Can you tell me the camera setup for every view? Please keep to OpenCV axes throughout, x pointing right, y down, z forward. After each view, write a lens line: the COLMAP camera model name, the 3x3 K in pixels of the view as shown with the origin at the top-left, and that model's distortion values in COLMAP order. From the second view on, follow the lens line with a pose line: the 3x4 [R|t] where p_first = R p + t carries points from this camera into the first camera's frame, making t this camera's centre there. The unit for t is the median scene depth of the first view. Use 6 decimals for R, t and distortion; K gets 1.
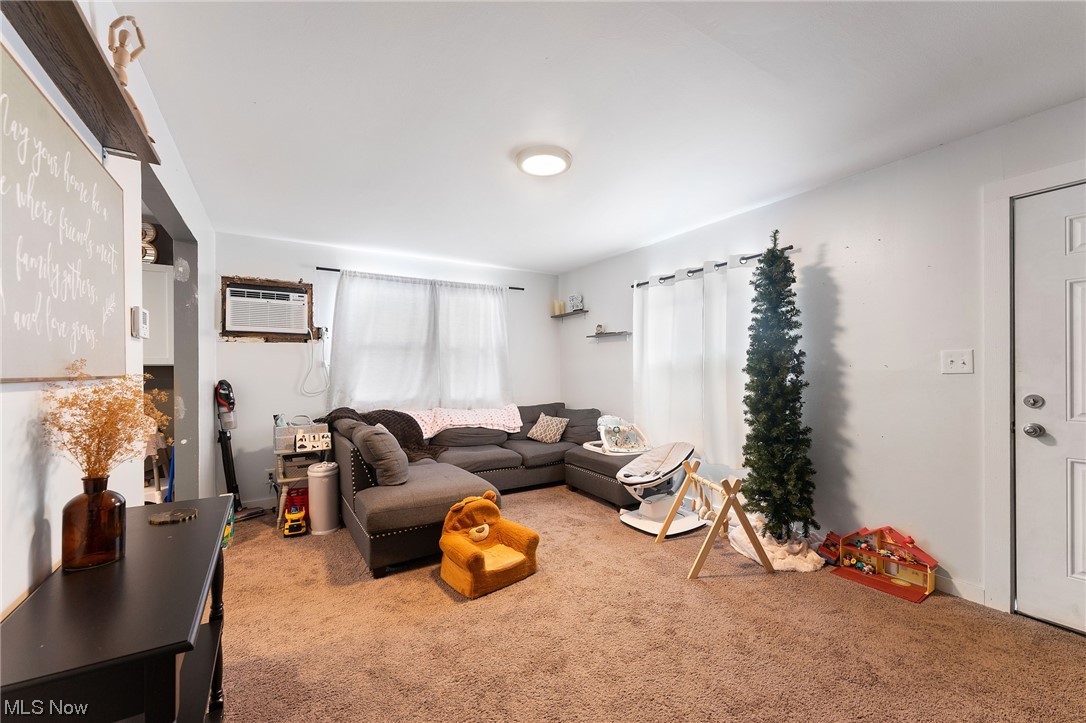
lens RADIAL K [[434.4, 0, 540.7], [0, 434.4, 367.7], [0, 0, 1]] dist [-0.000164, 0.000041]
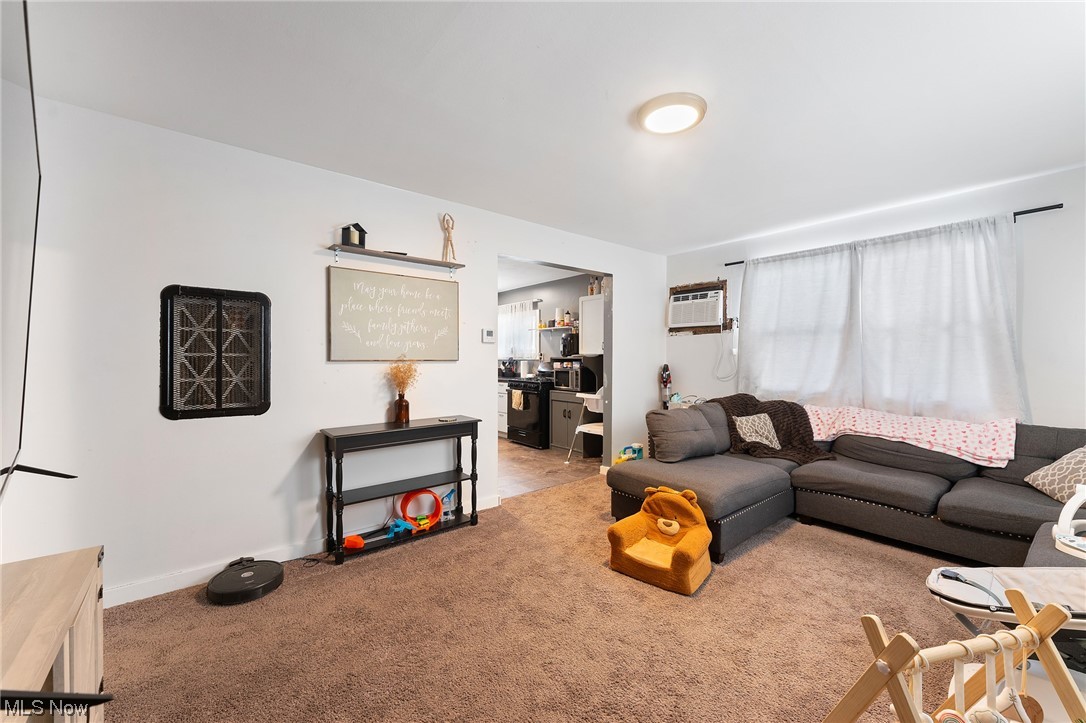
lens RADIAL K [[428.5, 0, 543.0], [0, 428.5, 361.5], [0, 0, 1]] dist [-0.000293, 0.000009]
pose [[0.138864, 0.014414, -0.990207, 0.498313], [0.003689, 0.999880, 0.015072, -0.002249], [0.990305, -0.005746, 0.138794, 0.388042]]
